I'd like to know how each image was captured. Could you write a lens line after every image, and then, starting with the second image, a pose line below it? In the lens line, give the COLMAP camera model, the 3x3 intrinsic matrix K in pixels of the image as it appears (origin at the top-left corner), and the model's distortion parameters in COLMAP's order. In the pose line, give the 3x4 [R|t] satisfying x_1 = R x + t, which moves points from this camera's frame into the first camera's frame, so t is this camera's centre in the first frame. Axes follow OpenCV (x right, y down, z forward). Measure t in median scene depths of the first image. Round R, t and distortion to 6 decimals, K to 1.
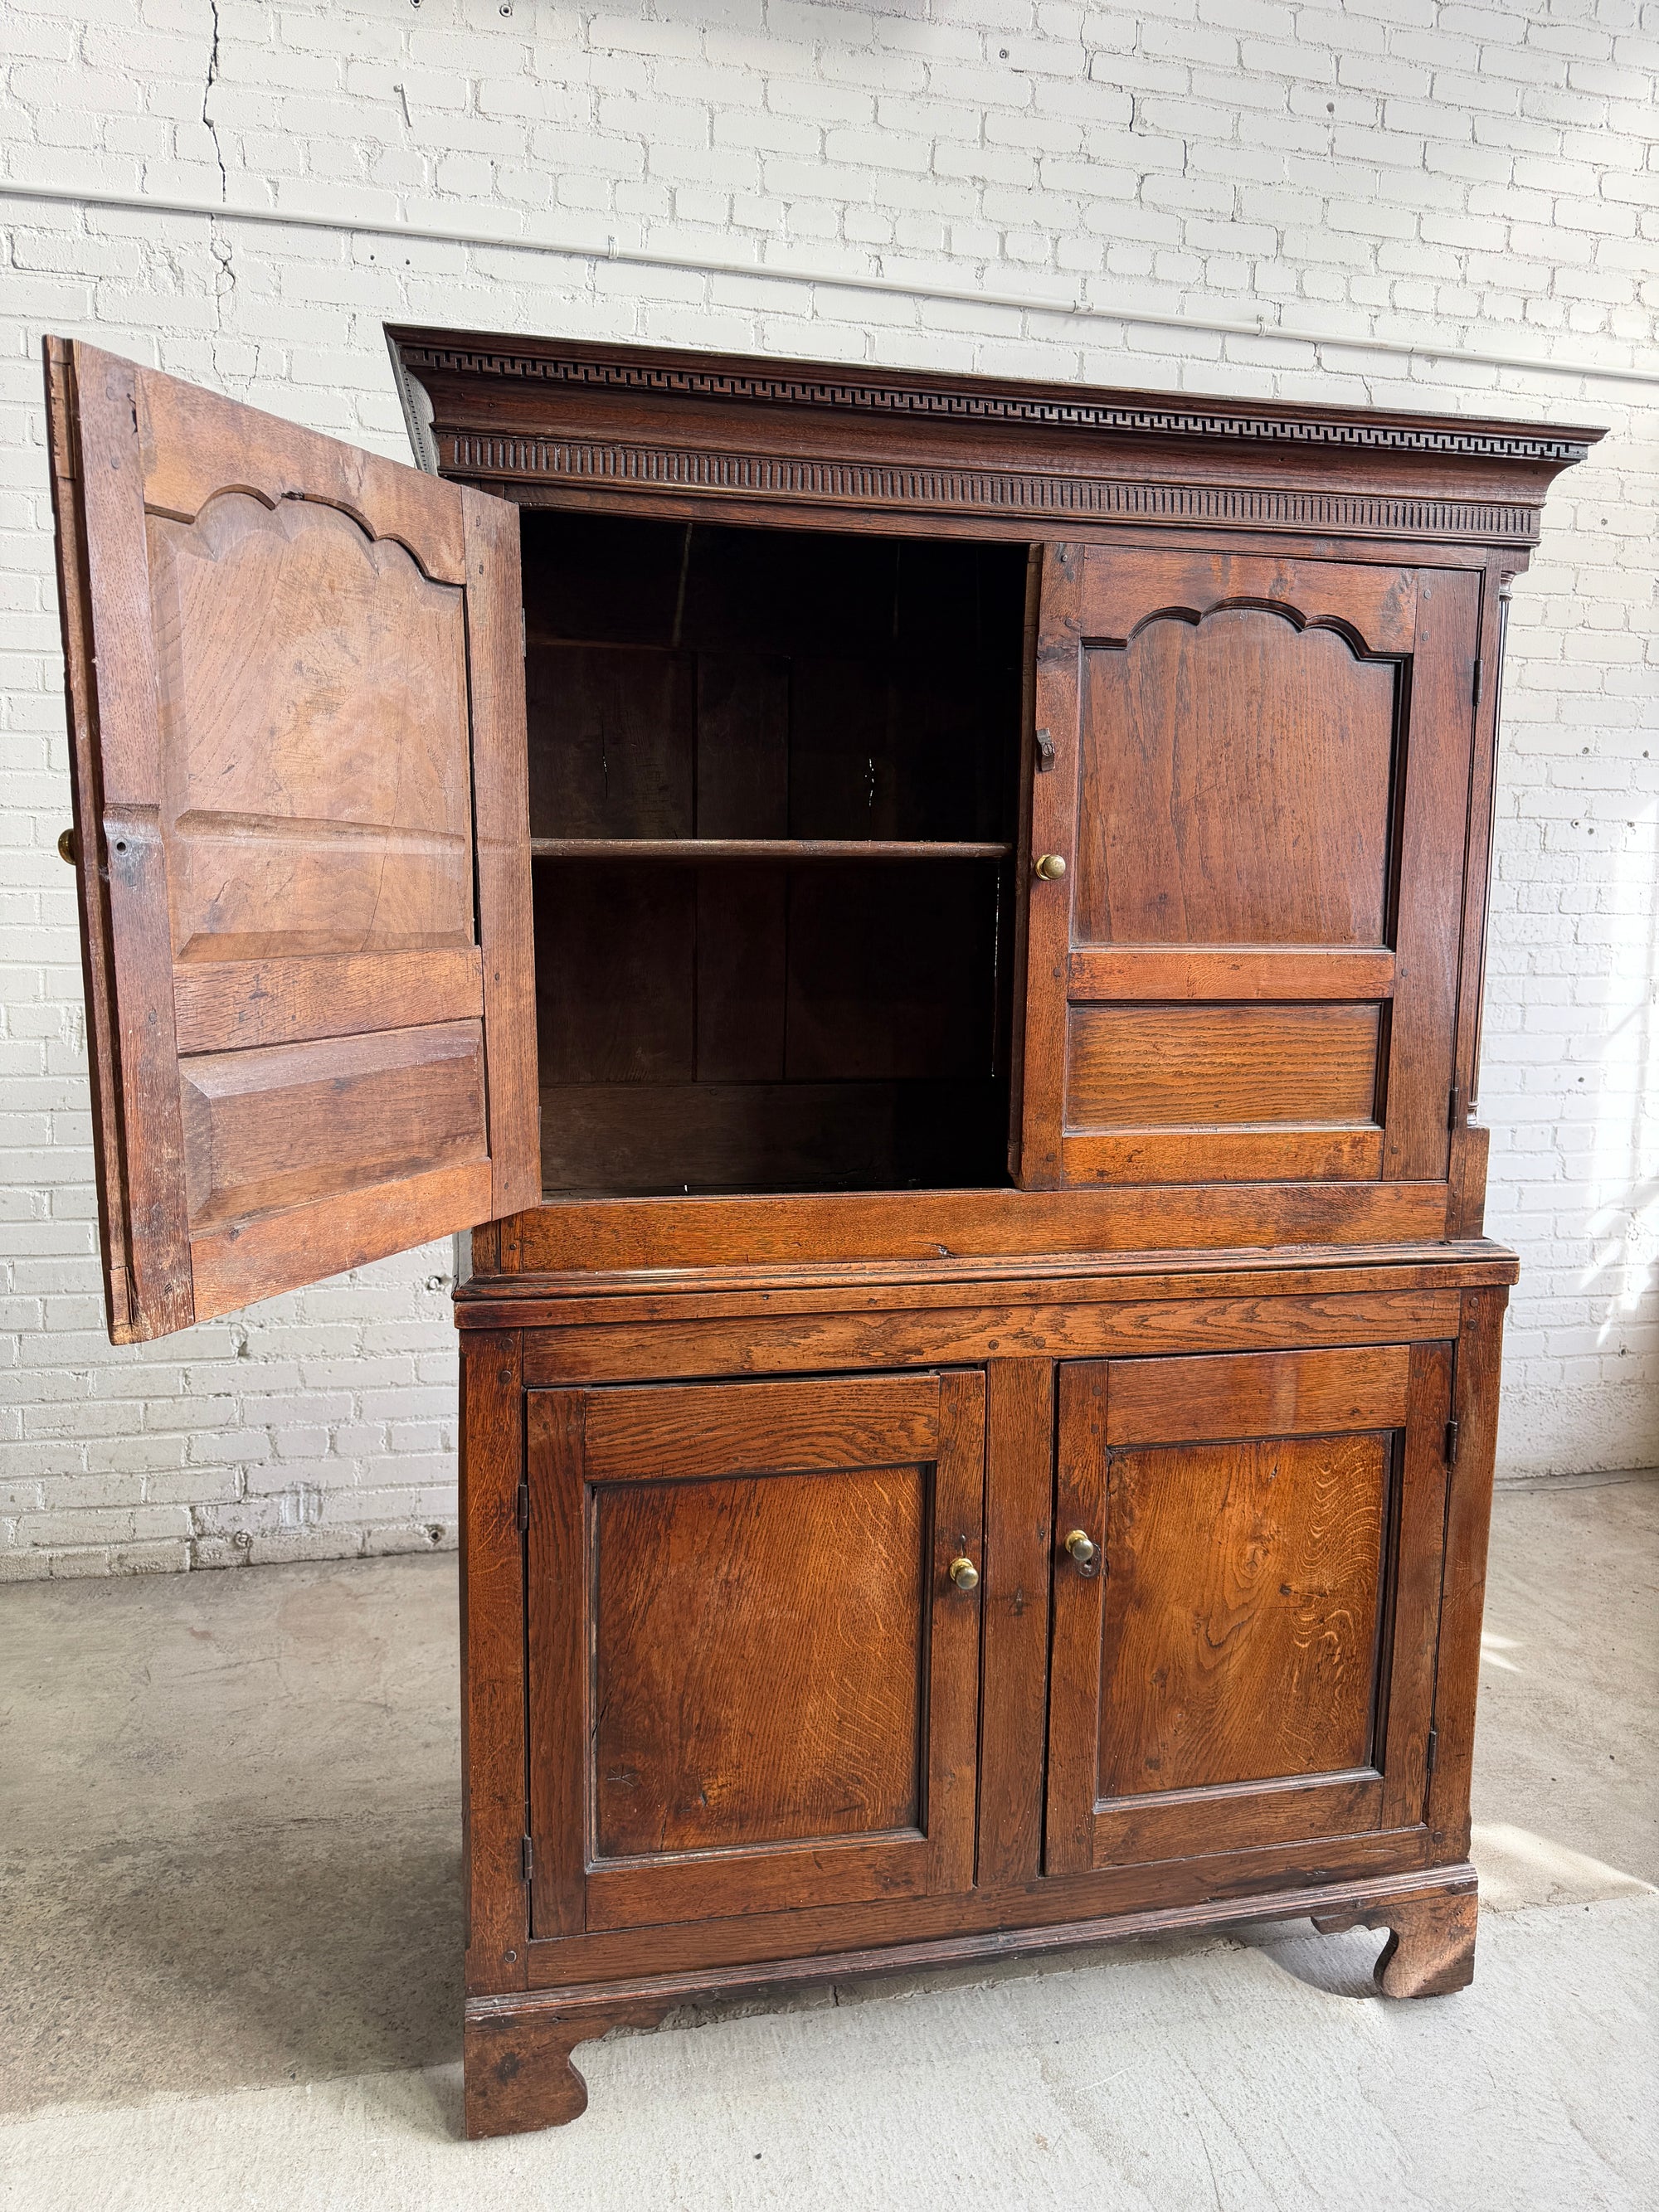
lens RADIAL K [[1569.3, 0, 820.7], [0, 1569.3, 1113.7], [0, 0, 1]] dist [0.076129, -0.090276]
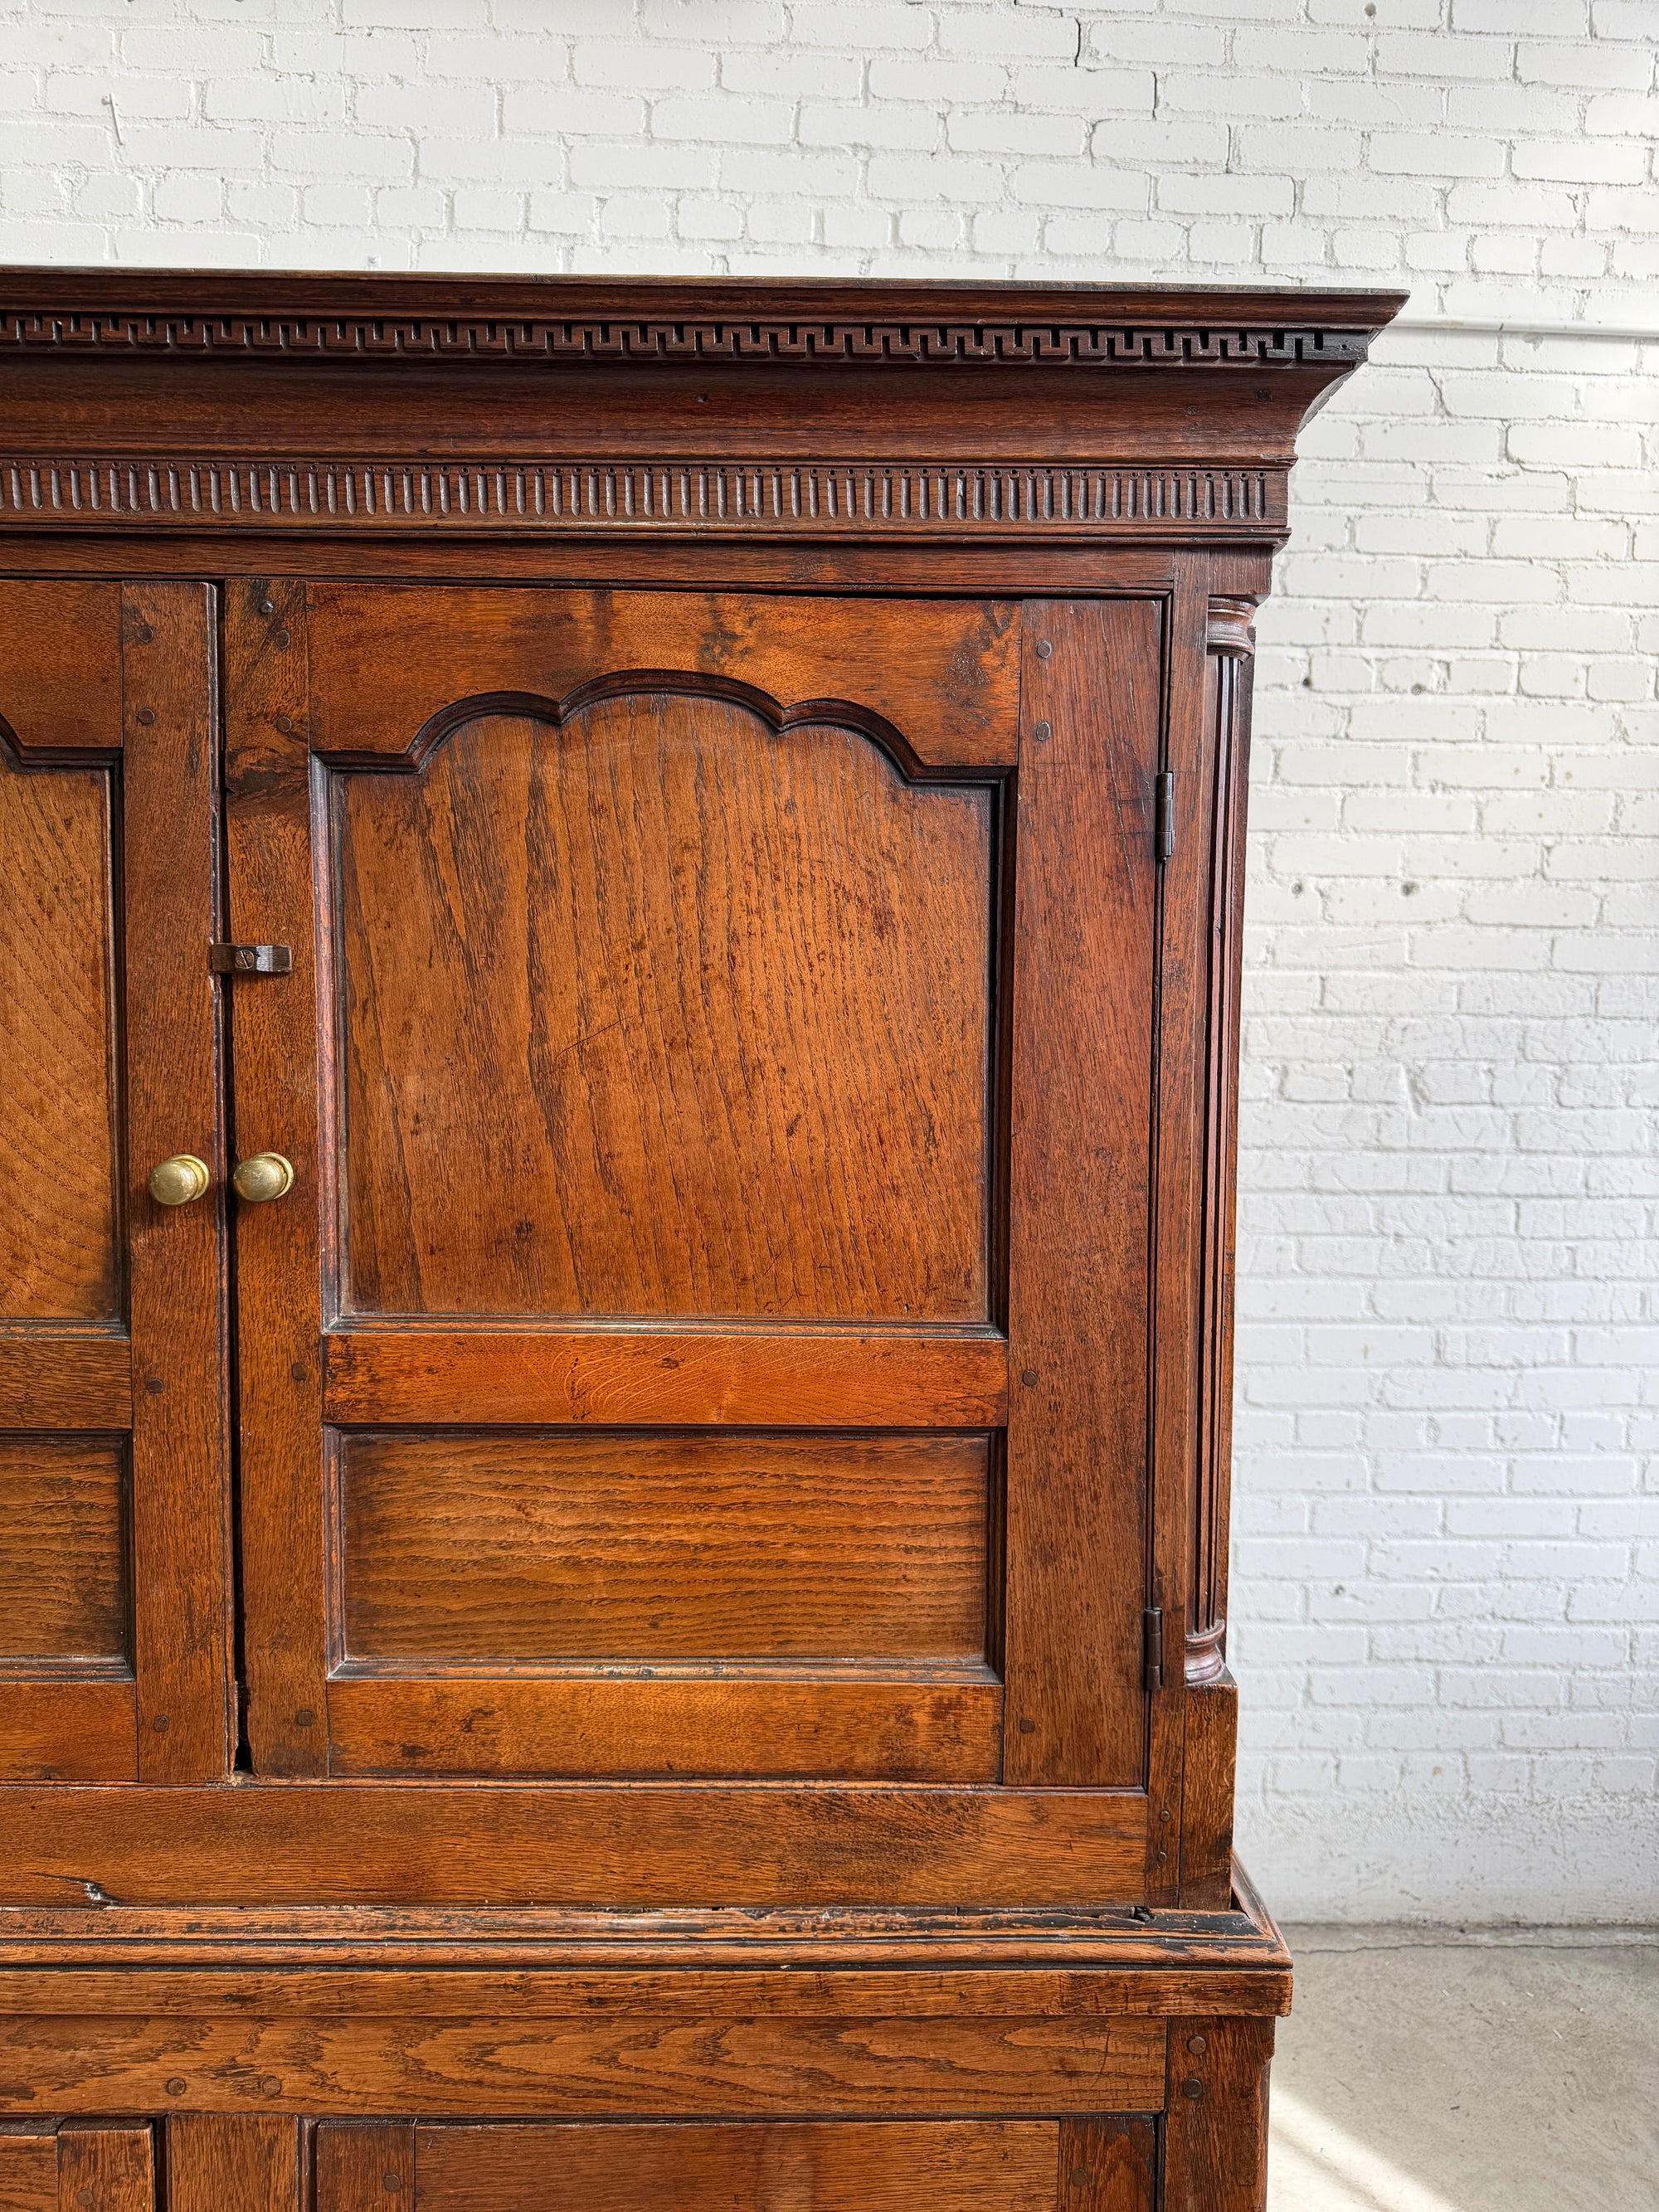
lens RADIAL K [[1578.3, 0, 839.3], [0, 1578.3, 1098.9], [0, 0, 1]] dist [0.057886, -0.065591]
pose [[0.980271, 0.013792, -0.197179, 0.415104], [-0.027433, 0.997401, -0.066620, -0.145809], [0.195747, 0.070714, 0.978101, 0.492003]]
